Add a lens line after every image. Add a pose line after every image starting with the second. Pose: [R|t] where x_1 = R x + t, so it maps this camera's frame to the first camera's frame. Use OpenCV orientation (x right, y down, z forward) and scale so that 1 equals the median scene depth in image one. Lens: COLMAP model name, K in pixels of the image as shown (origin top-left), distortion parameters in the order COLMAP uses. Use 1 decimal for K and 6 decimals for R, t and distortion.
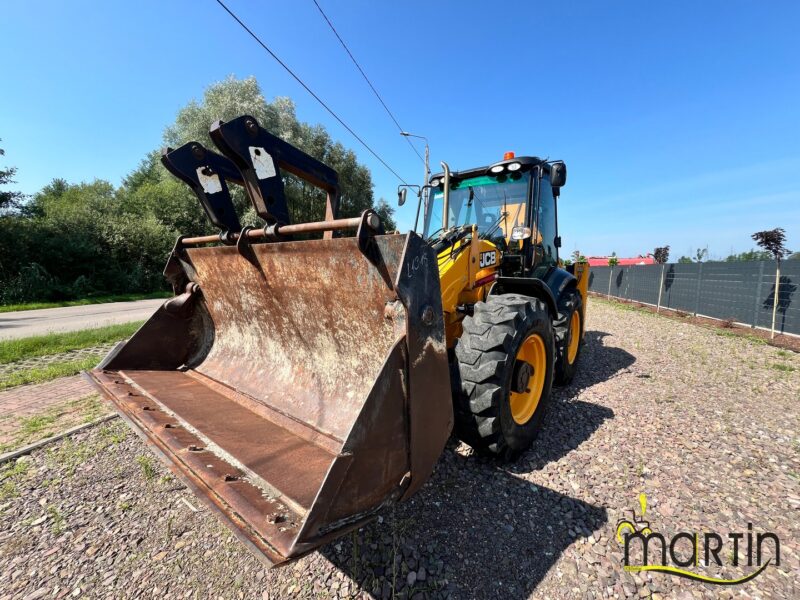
lens RADIAL K [[324.5, 0, 400.0], [0, 324.5, 300.0], [0, 0, 1]] dist [0.012692, -0.000072]
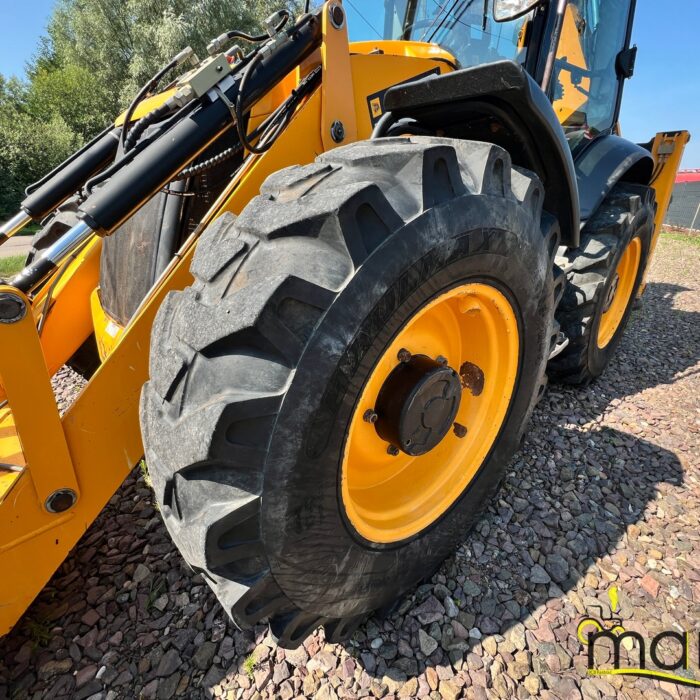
lens RADIAL K [[376.3, 0, 350.0], [0, 376.3, 350.0], [0, 0, 1]] dist [0.016034, -0.014244]
pose [[0.991460, 0.042385, -0.123330, 0.073655], [-0.006434, 0.960456, 0.278359, 0.014548], [0.130251, -0.275188, 0.952526, 0.137472]]
